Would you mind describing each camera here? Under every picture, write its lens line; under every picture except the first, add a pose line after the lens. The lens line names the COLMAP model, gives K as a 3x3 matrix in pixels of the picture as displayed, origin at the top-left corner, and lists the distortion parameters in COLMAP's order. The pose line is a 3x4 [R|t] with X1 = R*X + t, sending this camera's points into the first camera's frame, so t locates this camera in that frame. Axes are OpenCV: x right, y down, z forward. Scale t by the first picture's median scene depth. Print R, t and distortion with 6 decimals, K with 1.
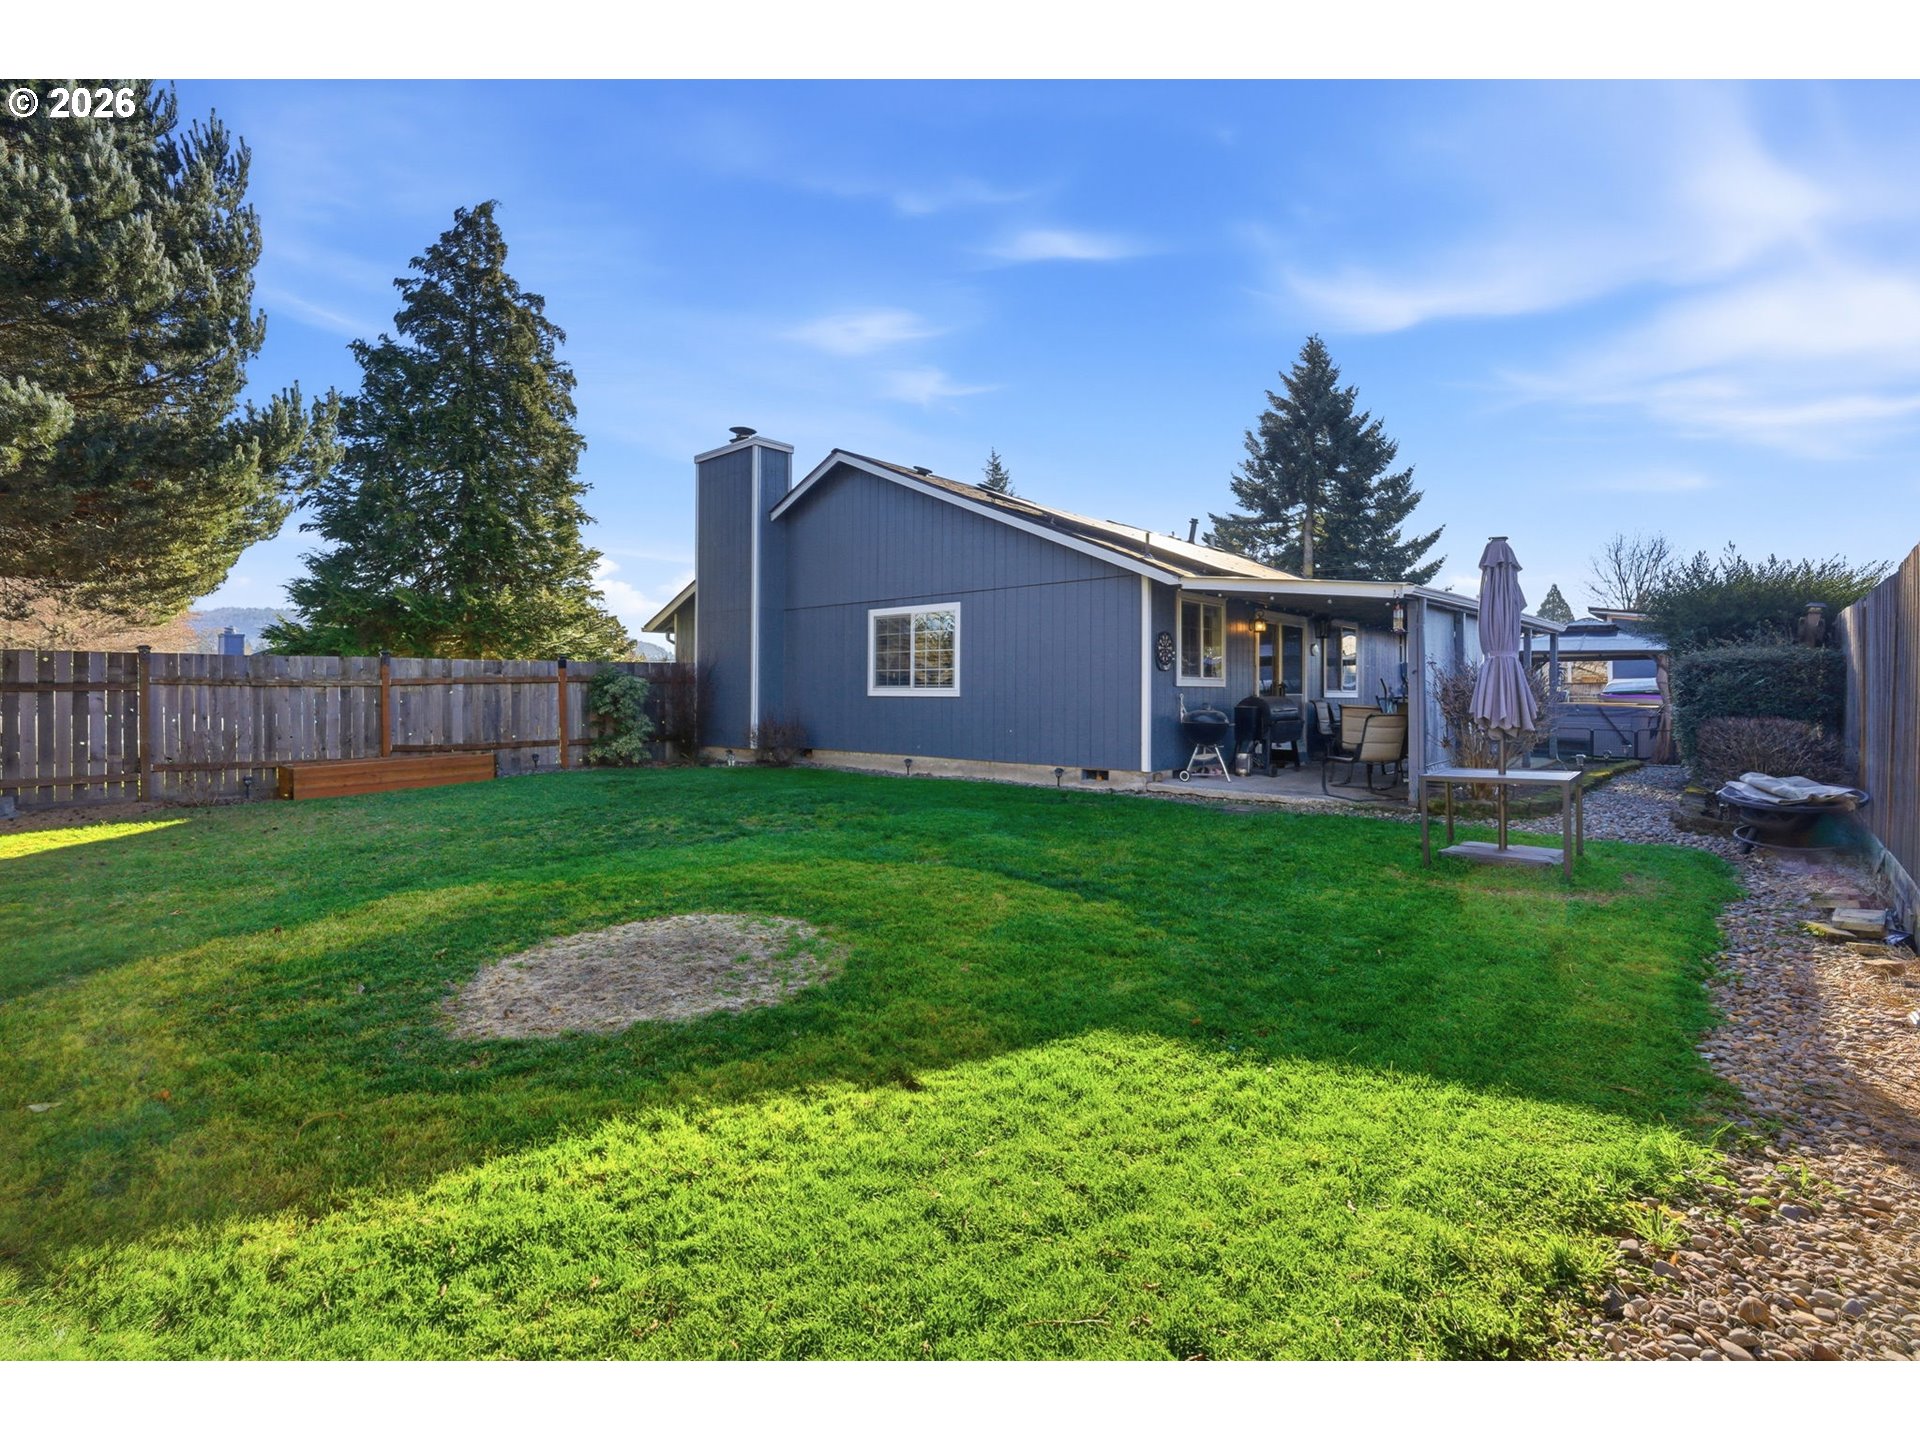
lens RADIAL K [[876.5, 0, 960.4], [0, 876.5, 722.3], [0, 0, 1]] dist [-0.000084, -0.000143]
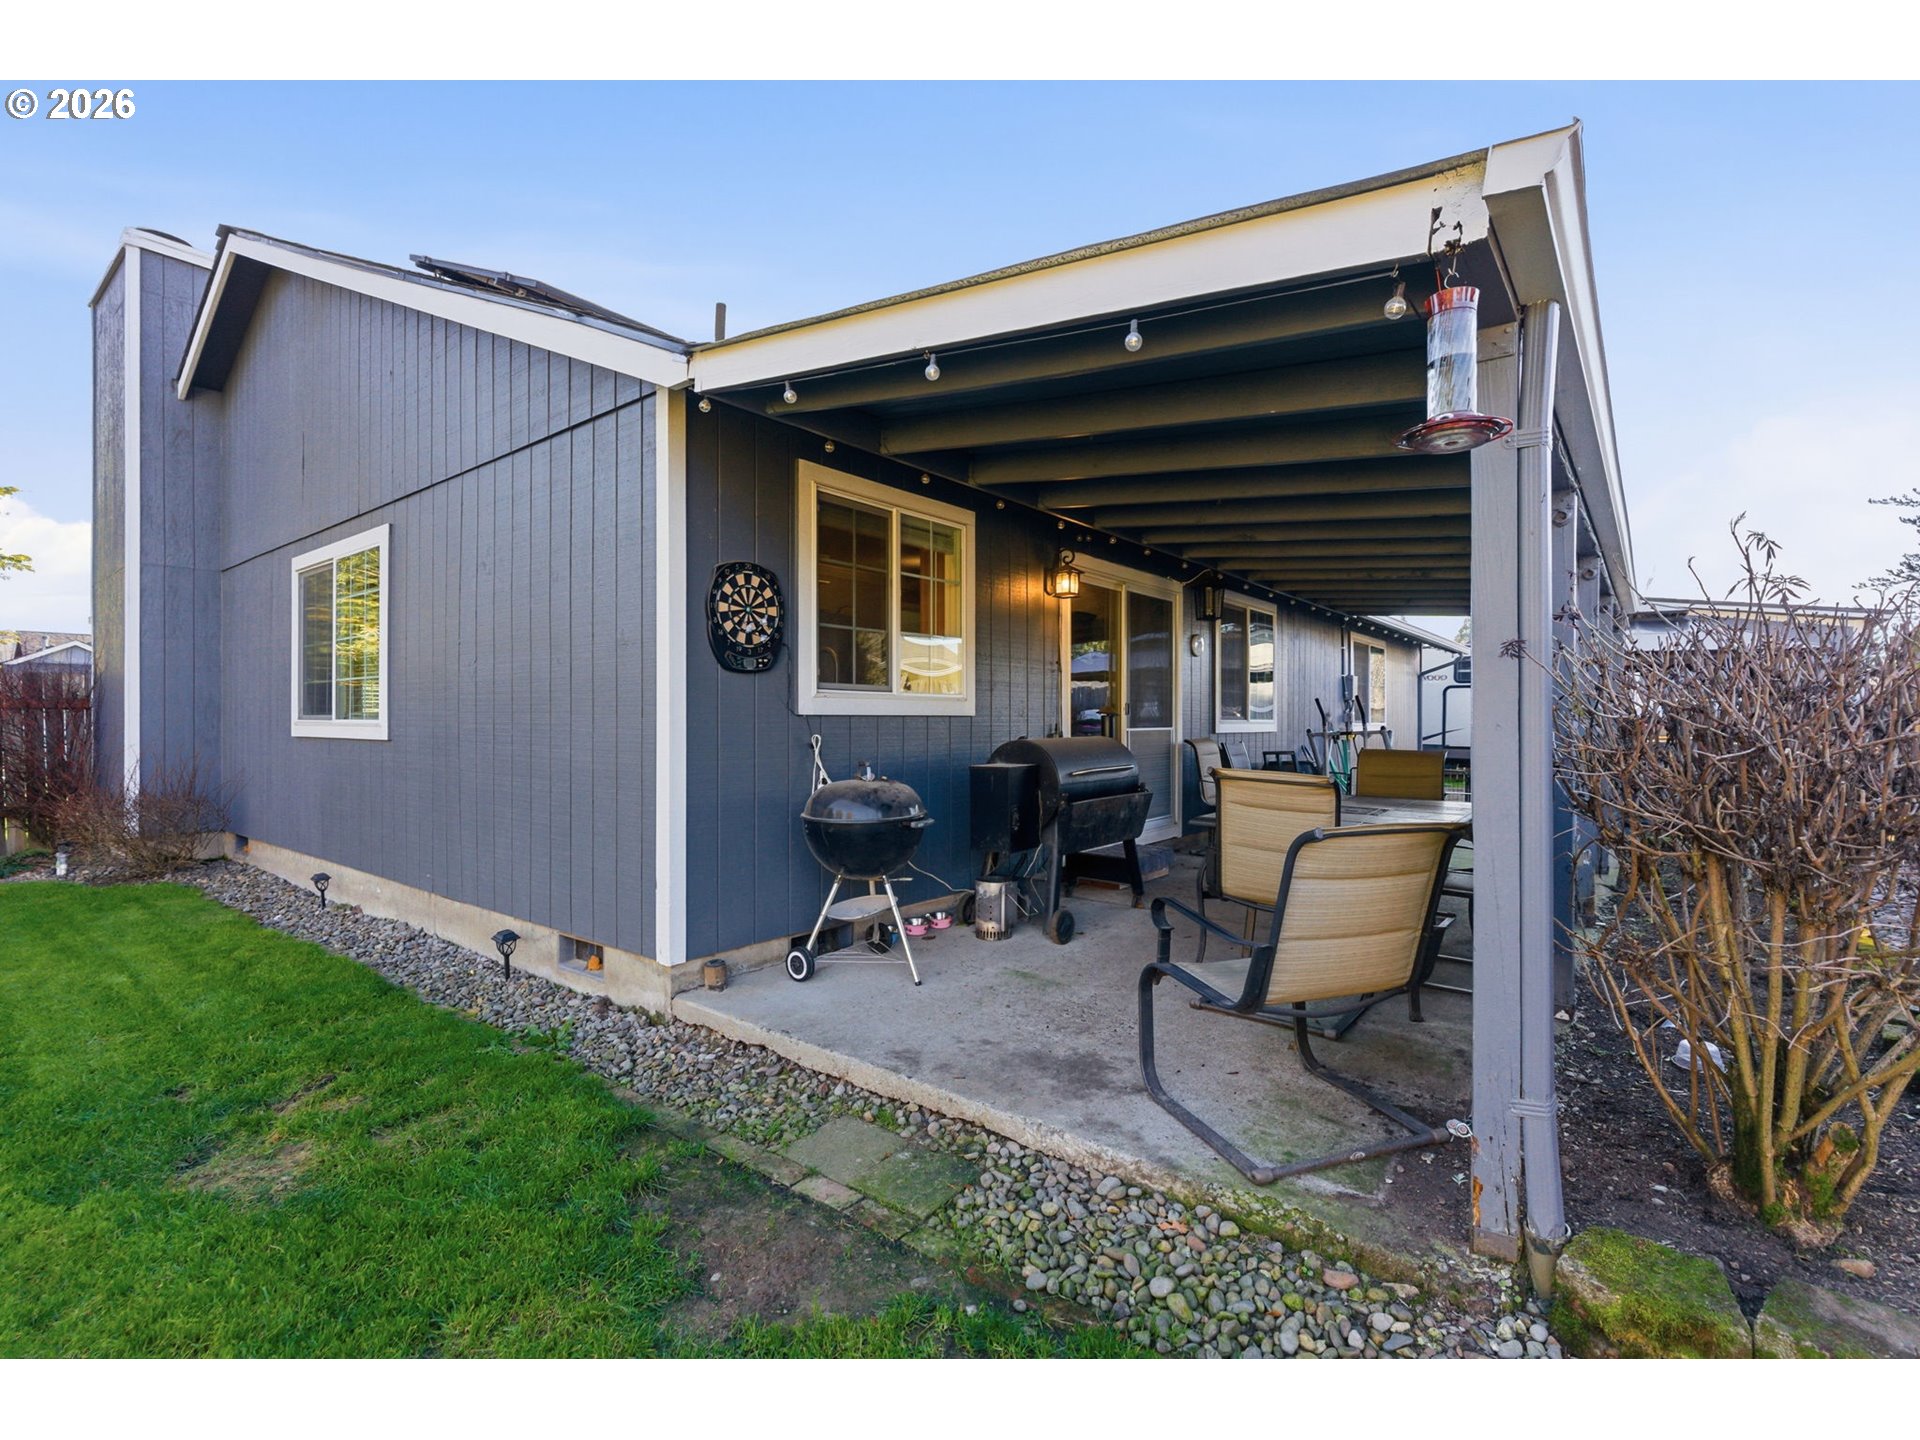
lens RADIAL K [[876.5, 0, 960.4], [0, 876.5, 722.3], [0, 0, 1]] dist [-0.000084, -0.000143]
pose [[0.997365, -0.003273, 0.072478, 0.248281], [0.005487, 0.999524, -0.030369, -0.021973], [-0.072344, 0.030687, 0.996908, 0.532107]]
